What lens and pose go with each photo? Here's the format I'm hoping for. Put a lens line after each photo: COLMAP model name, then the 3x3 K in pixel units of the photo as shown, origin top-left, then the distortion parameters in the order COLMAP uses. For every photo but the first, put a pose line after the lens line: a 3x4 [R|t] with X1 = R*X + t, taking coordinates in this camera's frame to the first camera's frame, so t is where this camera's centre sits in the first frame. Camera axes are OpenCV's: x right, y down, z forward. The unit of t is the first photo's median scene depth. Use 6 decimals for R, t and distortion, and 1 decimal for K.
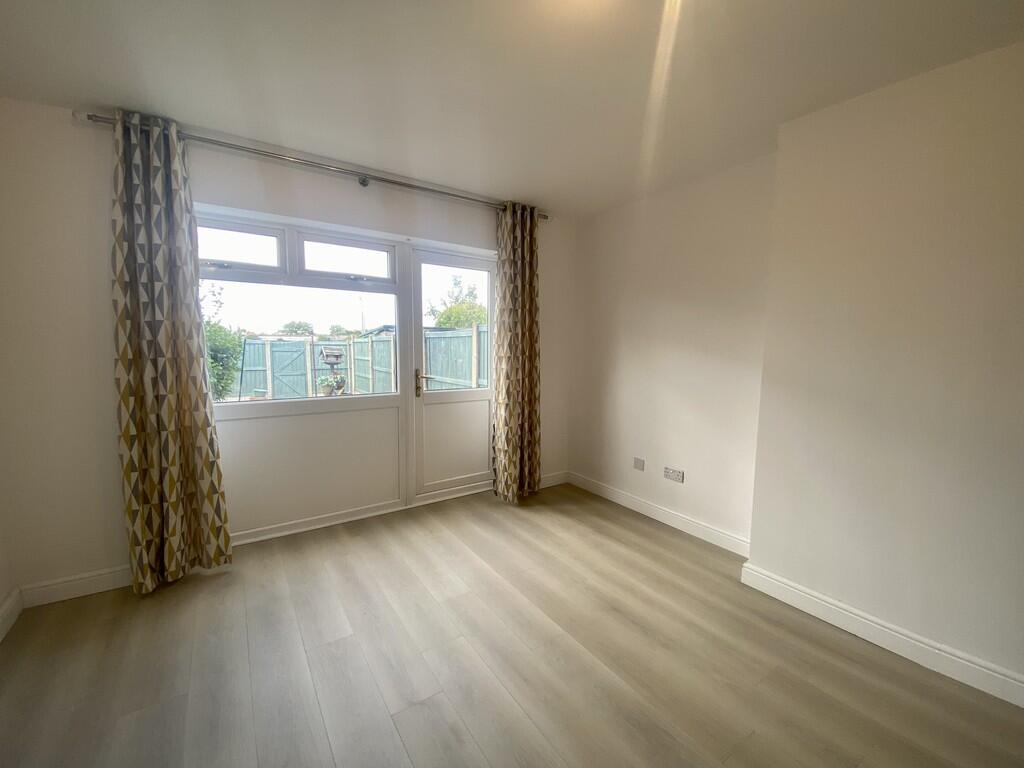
lens RADIAL K [[413.3, 0, 517.2], [0, 413.3, 384.7], [0, 0, 1]] dist [0.017219, -0.020132]
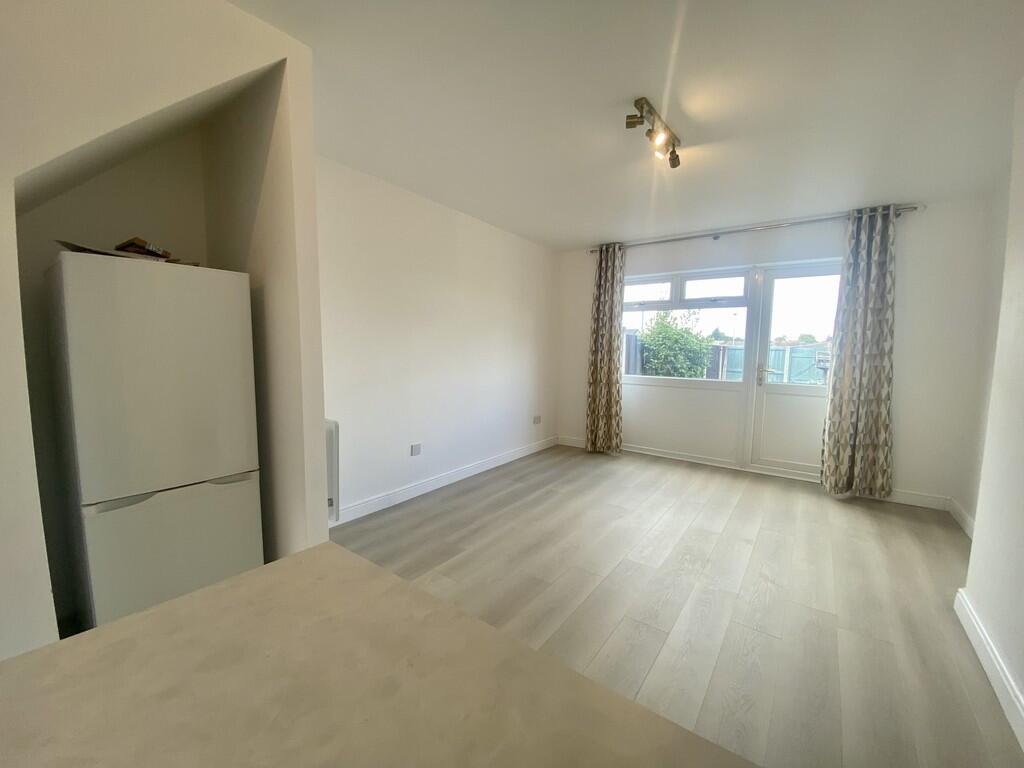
lens RADIAL K [[410.5, 0, 496.4], [0, 410.5, 391.2], [0, 0, 1]] dist [0.000743, -0.015773]
pose [[0.306224, 0.096351, -0.947071, 1.072358], [-0.099754, 0.992635, 0.068732, 0.060535], [0.946718, 0.073427, 0.313581, -0.236321]]
